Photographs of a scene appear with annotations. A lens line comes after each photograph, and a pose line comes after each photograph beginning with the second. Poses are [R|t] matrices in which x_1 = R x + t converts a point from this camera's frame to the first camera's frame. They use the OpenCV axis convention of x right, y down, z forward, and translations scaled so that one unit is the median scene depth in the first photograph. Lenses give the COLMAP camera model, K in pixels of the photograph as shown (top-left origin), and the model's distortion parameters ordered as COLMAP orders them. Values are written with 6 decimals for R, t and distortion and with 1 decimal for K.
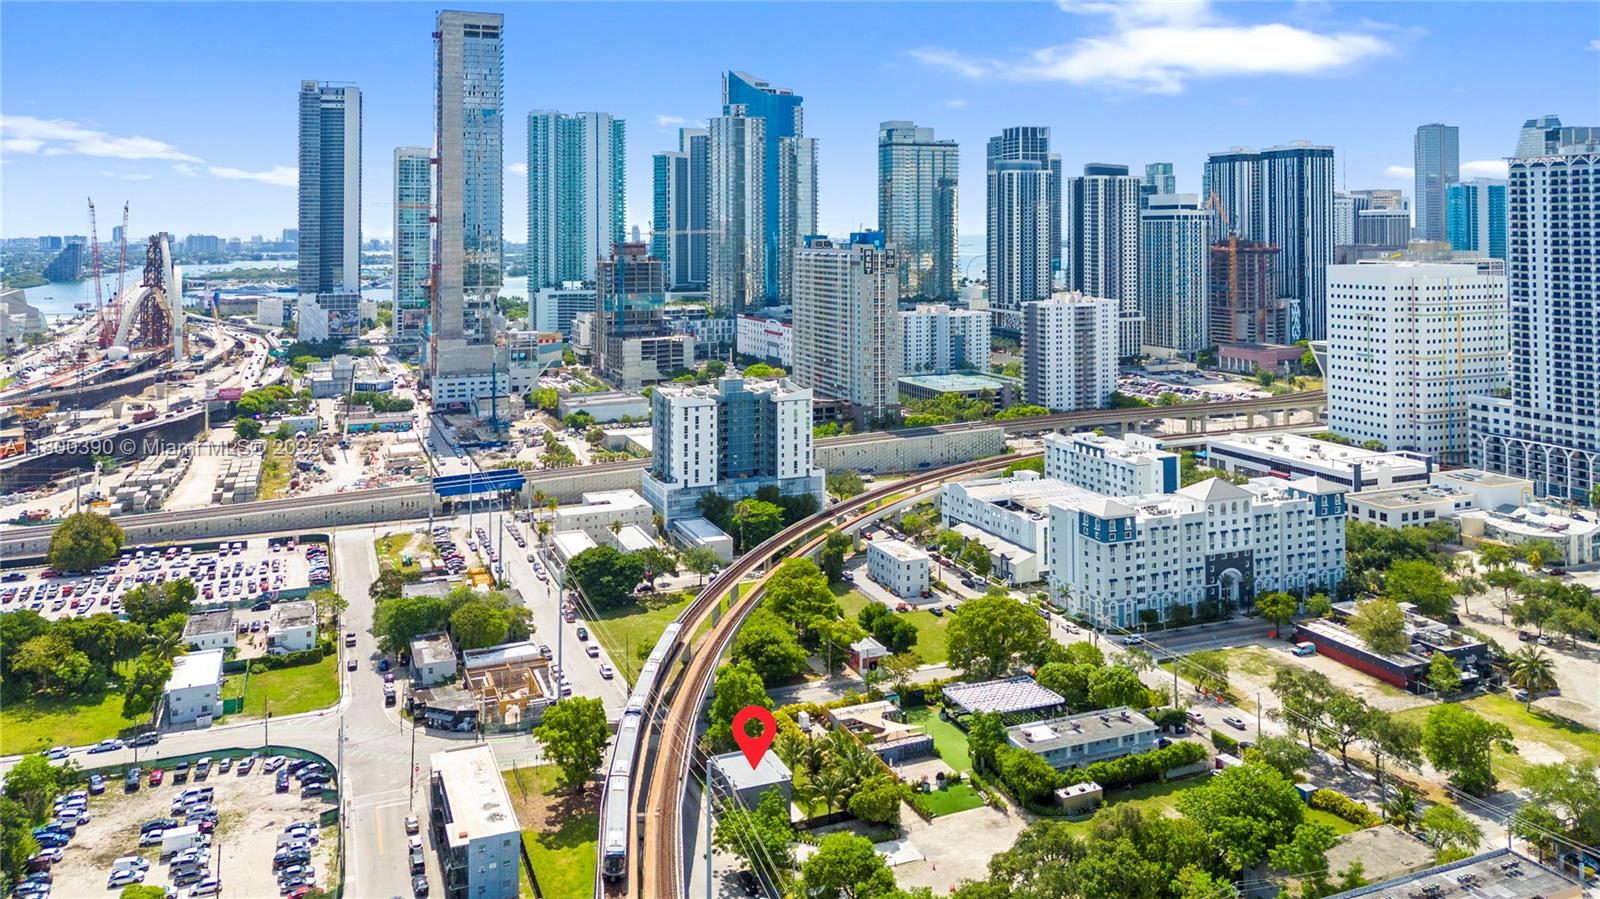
lens RADIAL K [[1188.9, 0, 802.7], [0, 1188.9, 230.9], [0, 0, 1]] dist [0.009310, -0.004920]
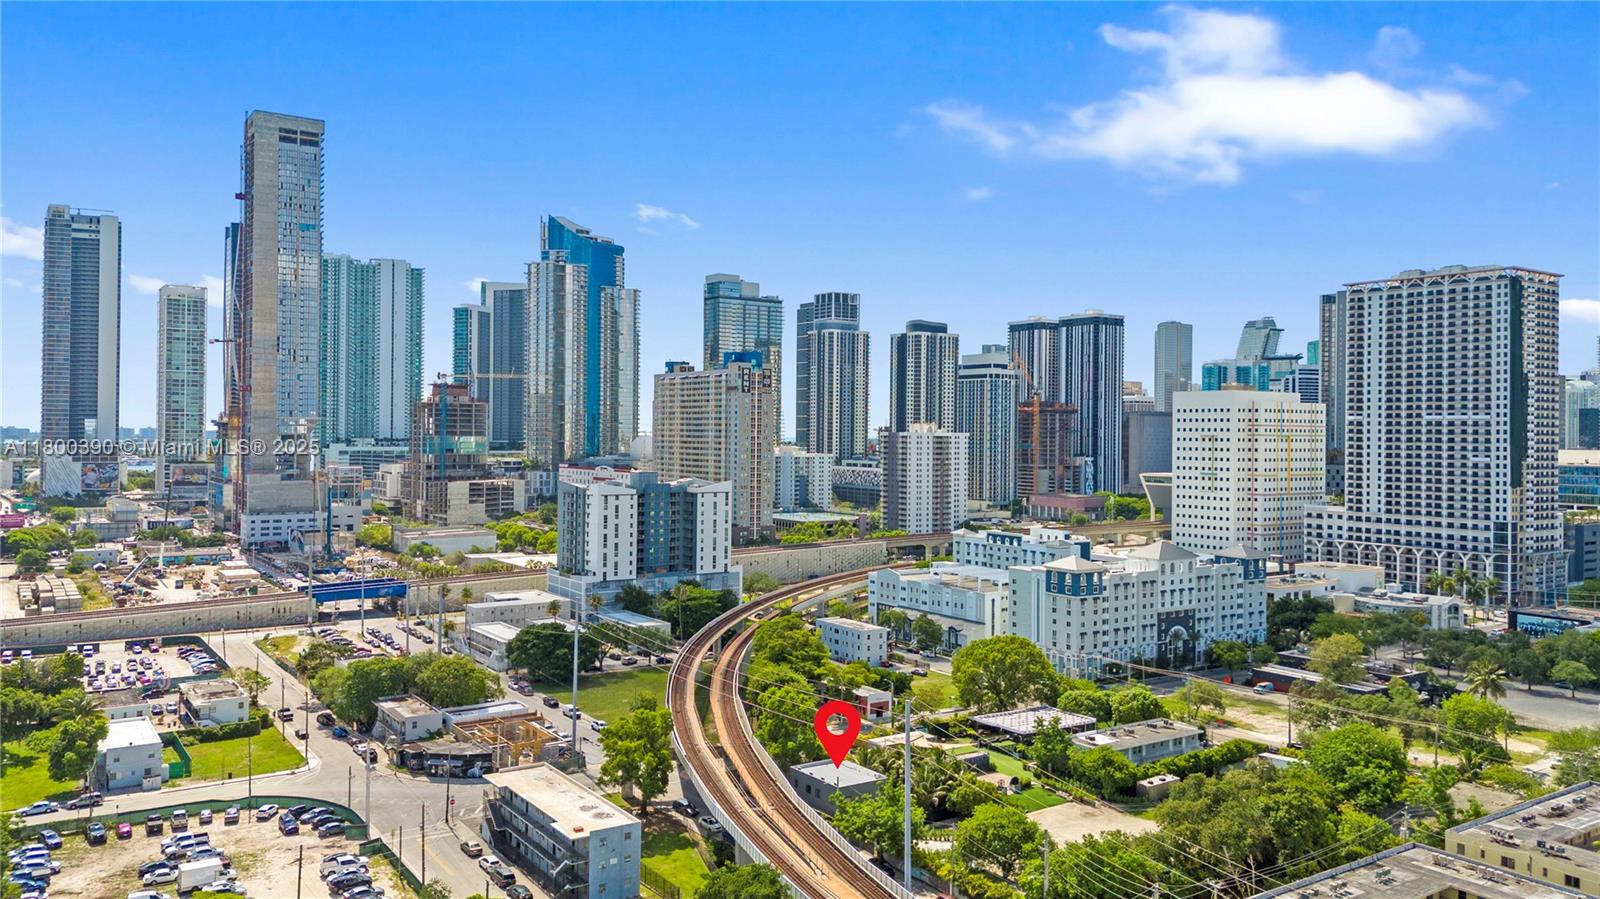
lens RADIAL K [[1174.3, 0, 800.0], [0, 1174.3, 449.5], [0, 0, 1]] dist [0.010063, -0.003407]
pose [[0.978187, 0.011426, 0.207412, -0.122480], [-0.014472, 0.999808, 0.013174, 0.084076], [-0.207221, -0.015888, 0.978165, 0.048107]]
